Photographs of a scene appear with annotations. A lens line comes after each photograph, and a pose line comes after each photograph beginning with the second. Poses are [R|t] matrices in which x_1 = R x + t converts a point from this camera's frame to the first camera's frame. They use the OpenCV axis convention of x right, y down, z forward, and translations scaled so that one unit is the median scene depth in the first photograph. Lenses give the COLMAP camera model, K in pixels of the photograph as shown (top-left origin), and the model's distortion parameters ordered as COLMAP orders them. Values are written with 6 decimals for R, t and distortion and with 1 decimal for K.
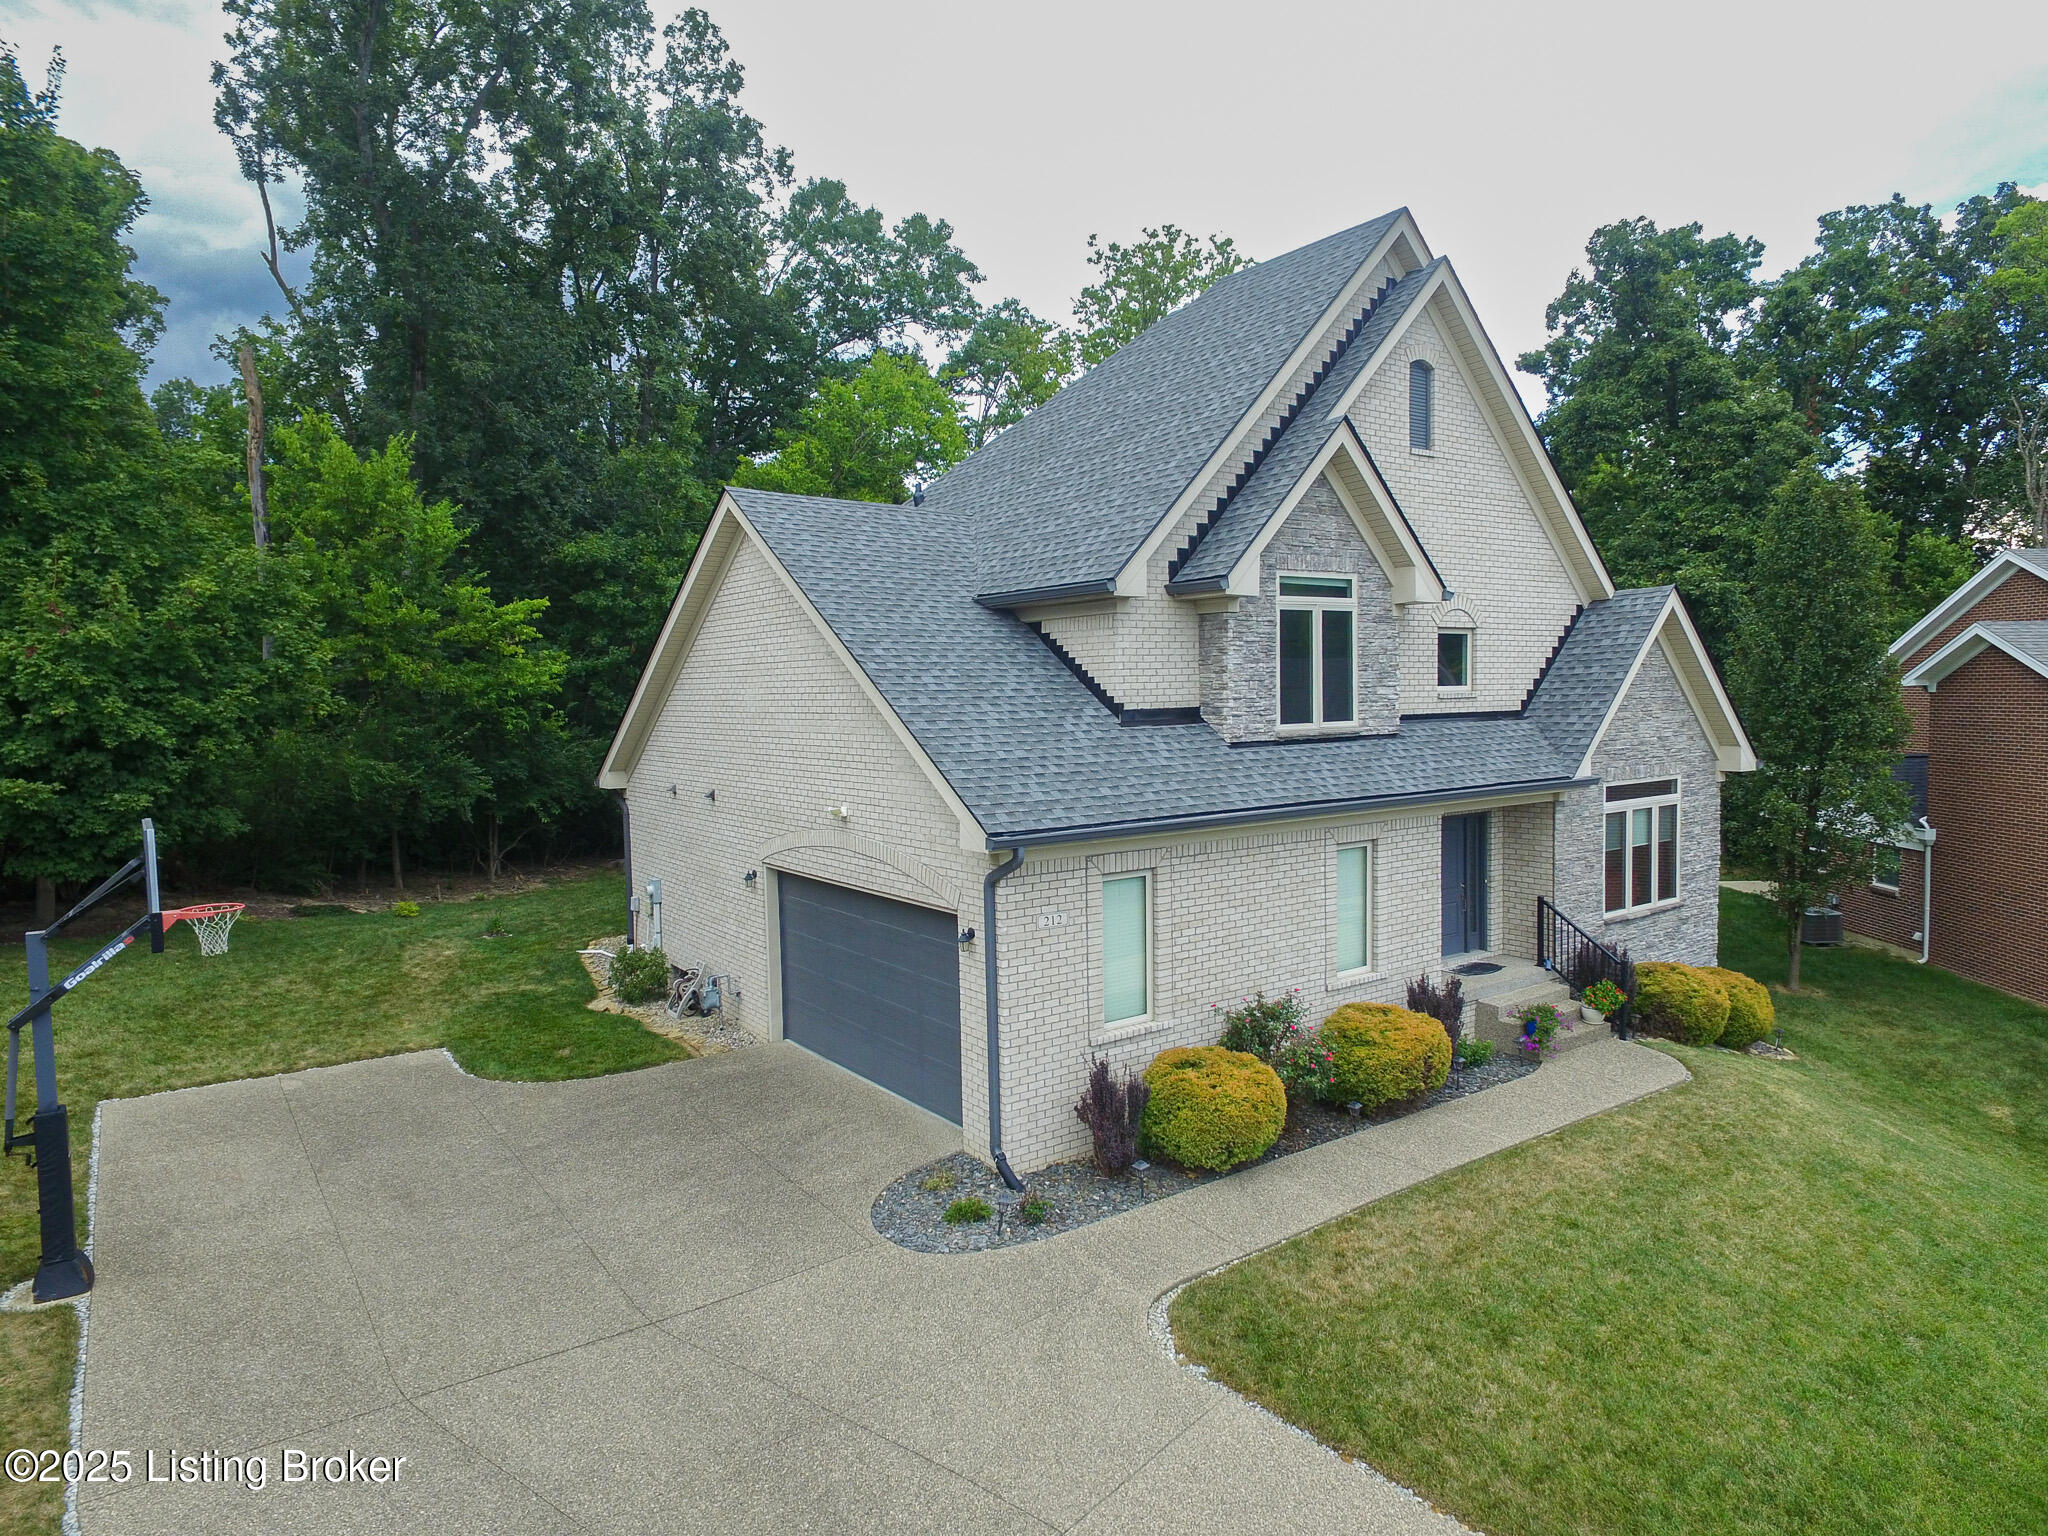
lens RADIAL K [[1230.2, 0, 1030.1], [0, 1230.2, 773.7], [0, 0, 1]] dist [-0.006193, 0.011702]
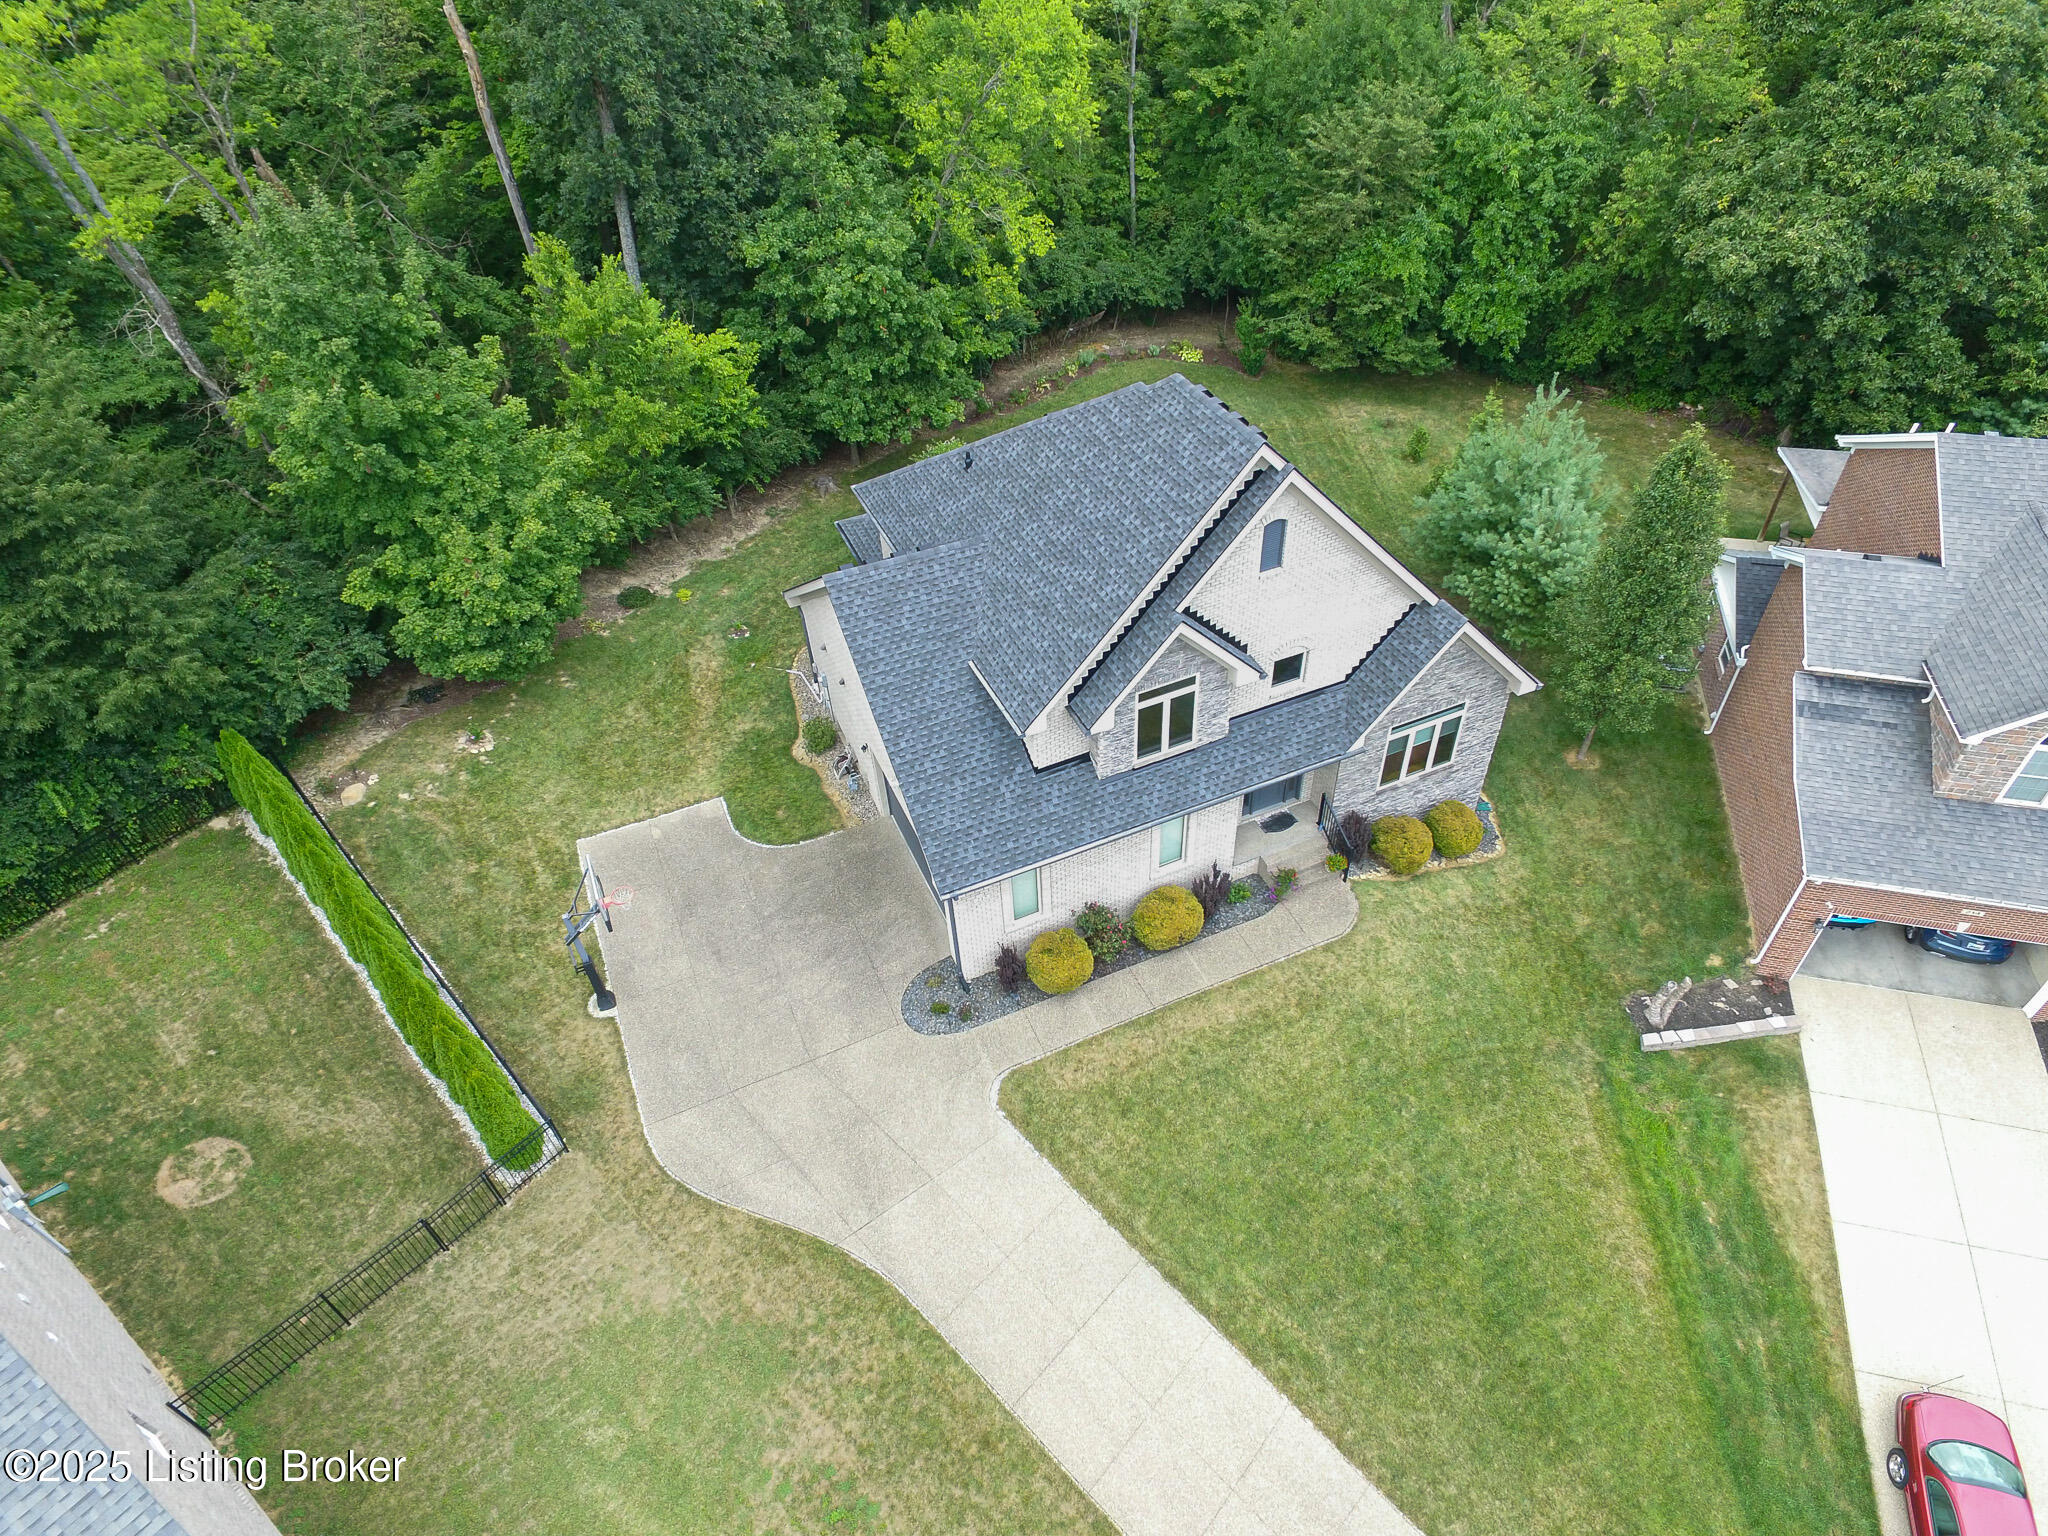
lens RADIAL K [[1177.9, 0, 1026.3], [0, 1177.9, 761.9], [0, 0, 1]] dist [-0.009626, 0.015355]
pose [[0.978422, 0.119870, -0.168289, 0.281165], [0.011912, 0.780422, 0.625140, -0.920248], [0.206272, -0.613655, 0.762154, -0.262675]]
